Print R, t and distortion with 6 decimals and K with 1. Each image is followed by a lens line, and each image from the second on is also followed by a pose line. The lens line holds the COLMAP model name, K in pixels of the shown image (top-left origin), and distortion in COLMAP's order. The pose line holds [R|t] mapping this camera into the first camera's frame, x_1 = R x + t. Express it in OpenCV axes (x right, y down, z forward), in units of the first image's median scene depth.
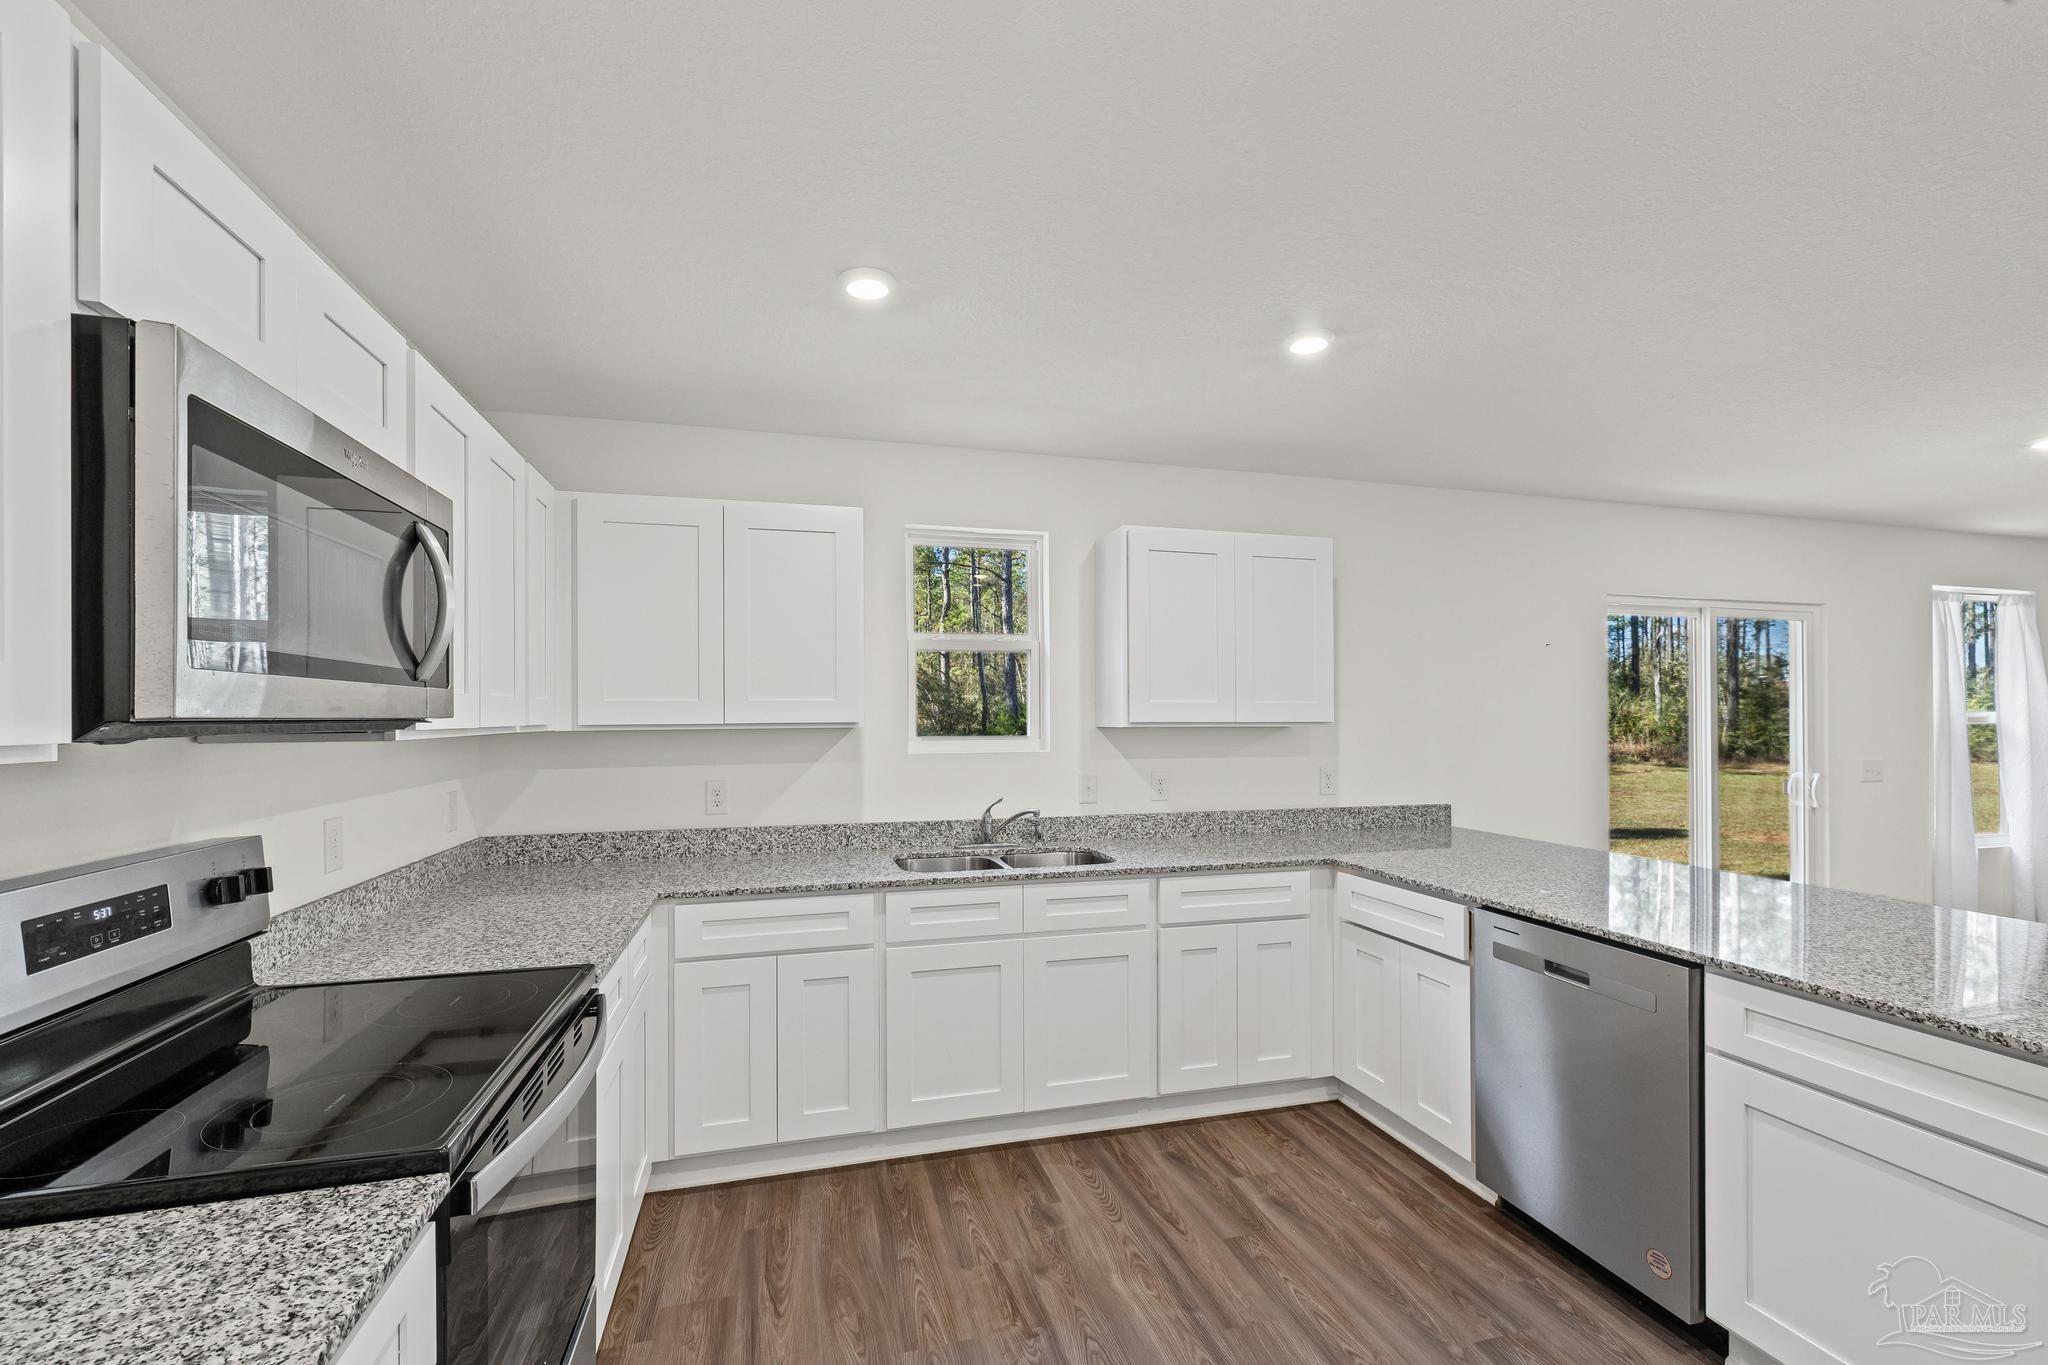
lens RADIAL K [[860.4, 0, 1024.6], [0, 860.4, 697.4], [0, 0, 1]] dist [-0.000561, -0.000306]
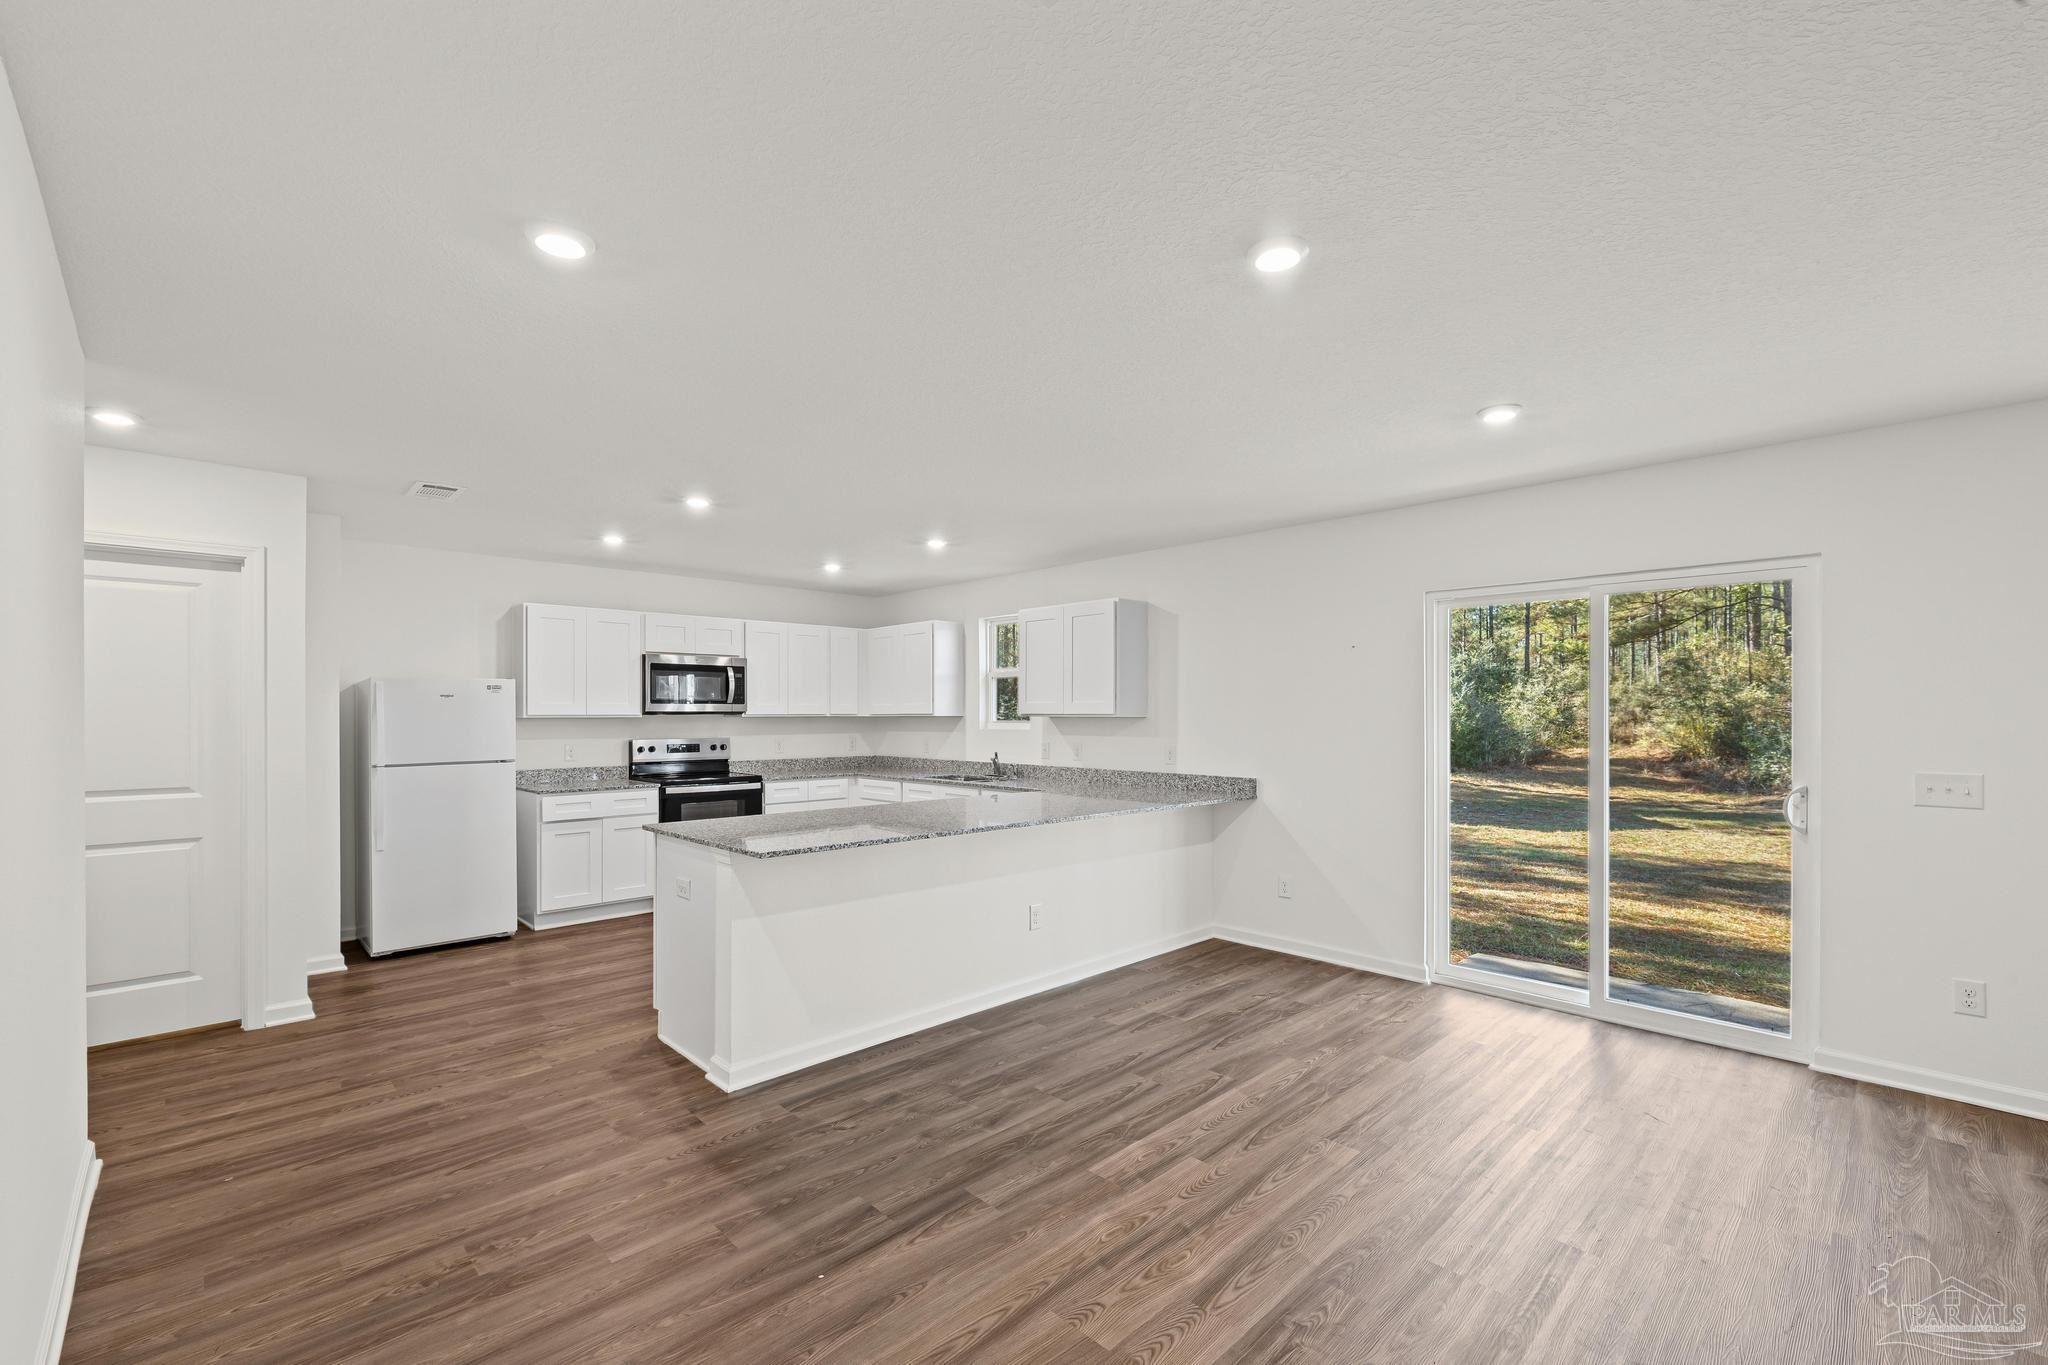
lens RADIAL K [[860.4, 0, 1024.5], [0, 860.4, 702.0], [0, 0, 1]] dist [-0.000561, -0.000306]
pose [[0.480953, -0.013135, -0.876648, 1.750263], [0.018009, 0.999825, -0.005100, 0.011228], [0.876561, -0.013335, 0.481105, 0.090834]]
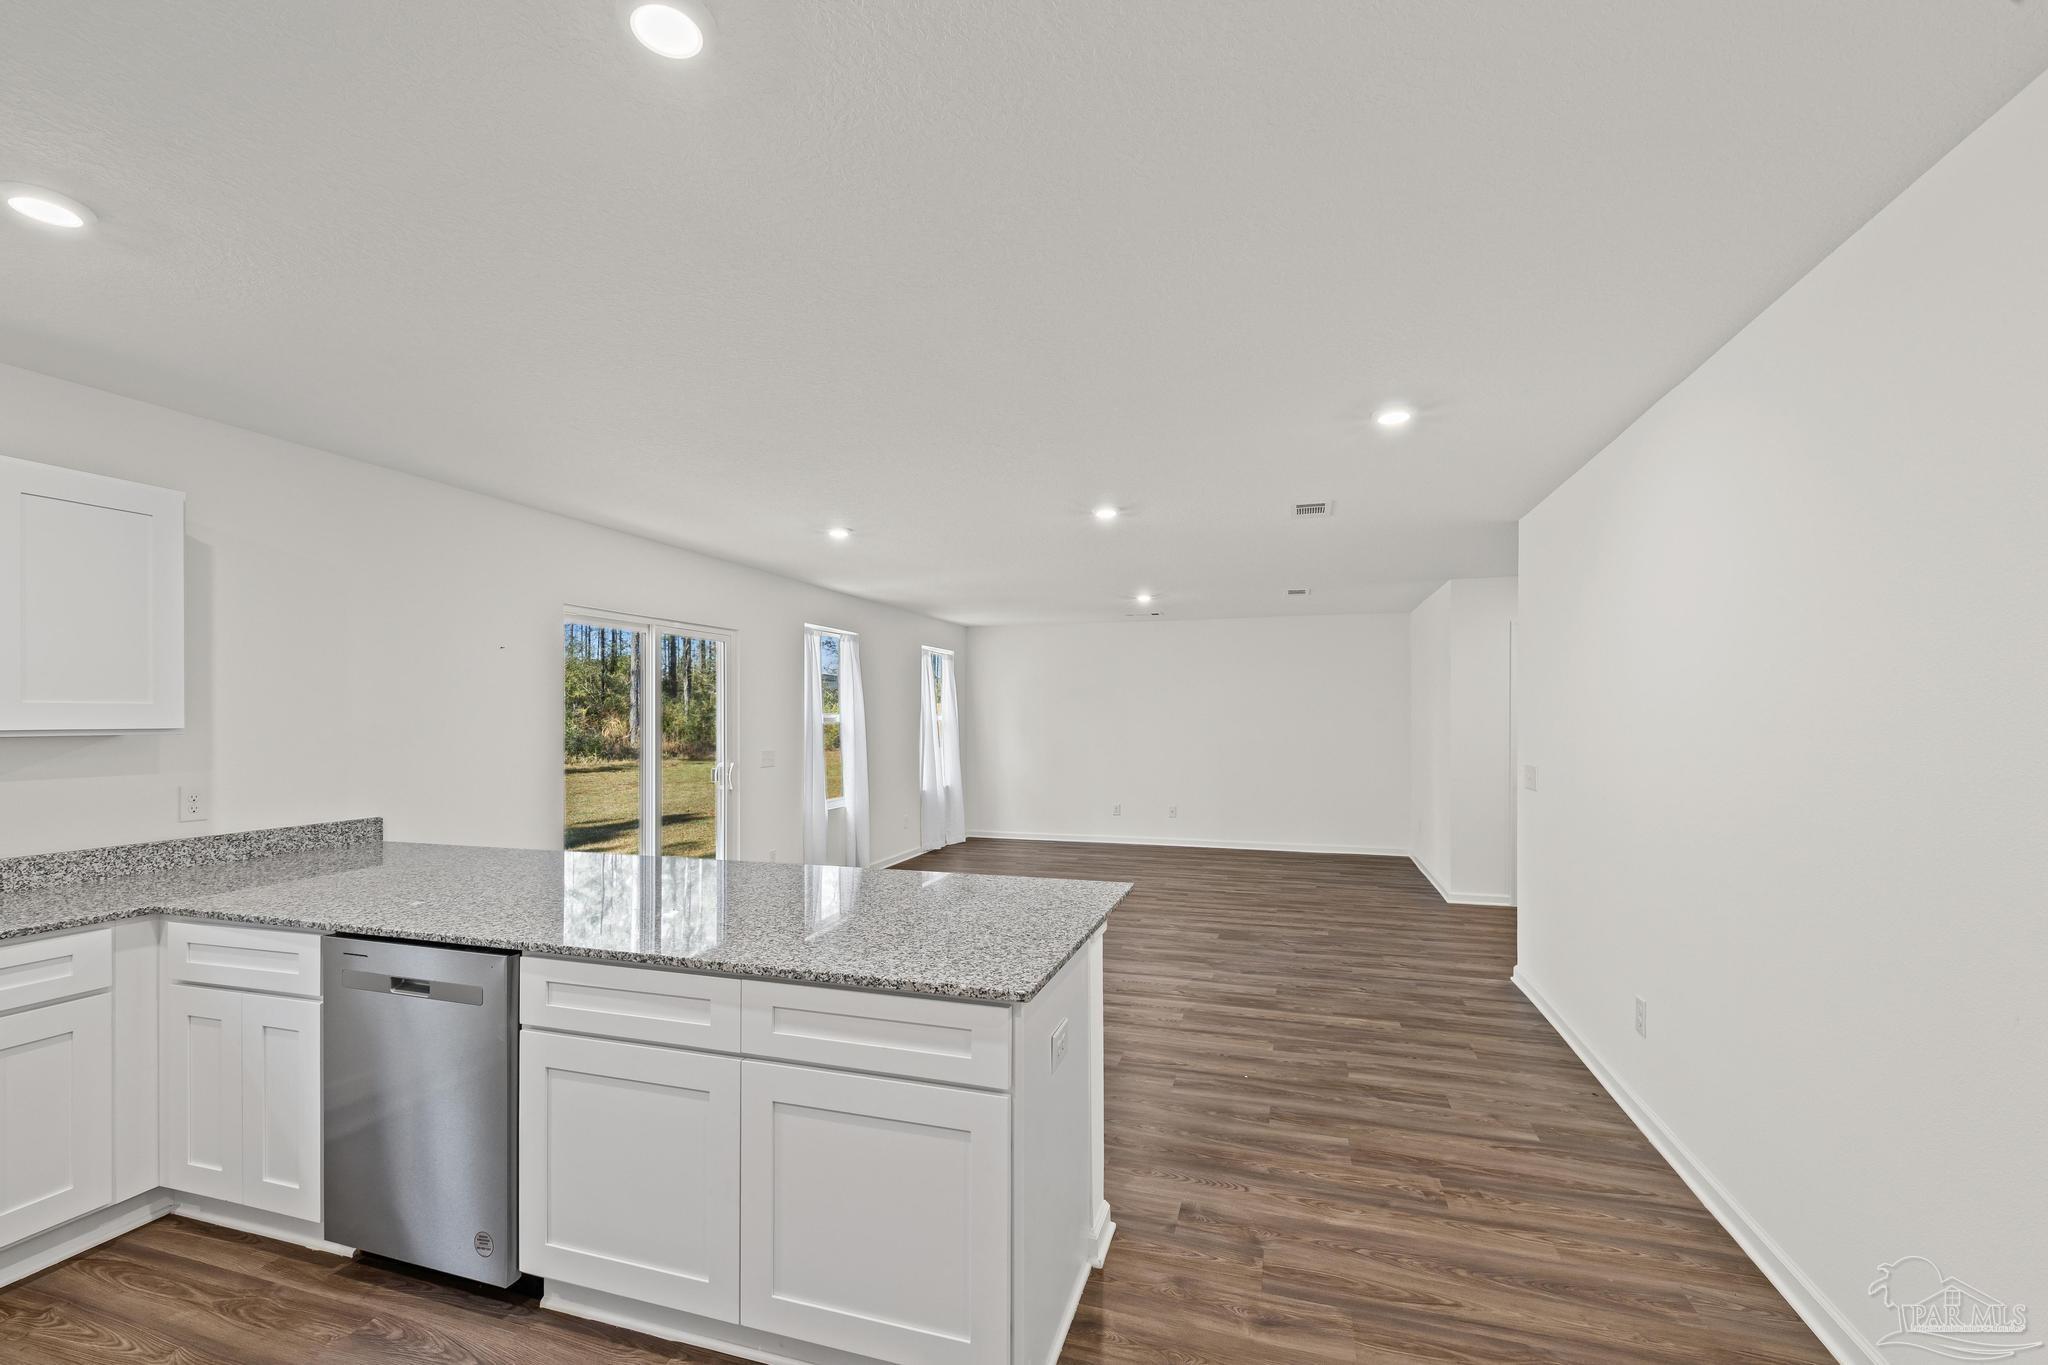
lens RADIAL K [[860.4, 0, 1026.0], [0, 860.4, 702.8], [0, 0, 1]] dist [-0.000561, -0.000306]
pose [[0.538345, 0.011378, 0.842648, 0.116326], [-0.015415, 0.999875, -0.003653, -0.003384], [-0.842583, -0.011023, 0.538453, -0.063600]]
